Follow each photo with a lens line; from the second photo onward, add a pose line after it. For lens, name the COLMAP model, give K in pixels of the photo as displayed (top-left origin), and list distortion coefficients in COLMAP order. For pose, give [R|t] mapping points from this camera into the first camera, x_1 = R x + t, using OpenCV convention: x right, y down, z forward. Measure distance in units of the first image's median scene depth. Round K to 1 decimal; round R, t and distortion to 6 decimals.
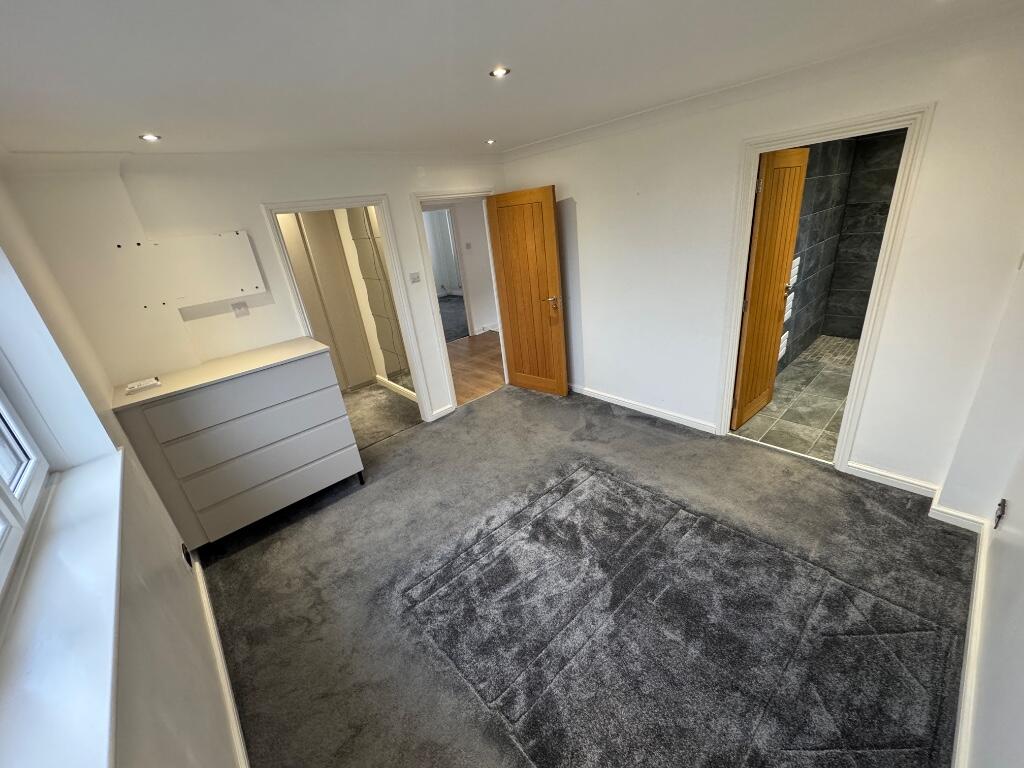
lens RADIAL K [[407.4, 0, 512.4], [0, 407.4, 384.0], [0, 0, 1]] dist [-0.001877, 0.000228]
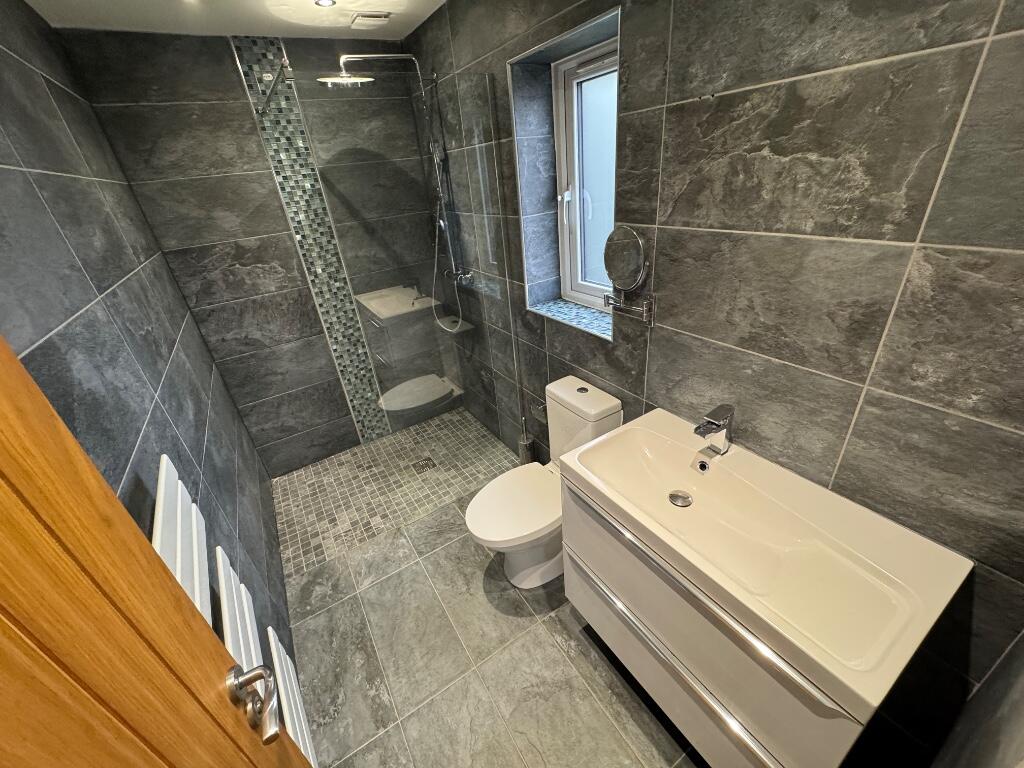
lens RADIAL K [[407.4, 0, 509.2], [0, 407.4, 383.8], [0, 0, 1]] dist [-0.001877, 0.000228]
pose [[0.187610, -0.373962, 0.908270, 0.421560], [0.449297, 0.854953, 0.259204, -0.257989], [-0.873461, 0.359454, 0.328418, 0.561458]]
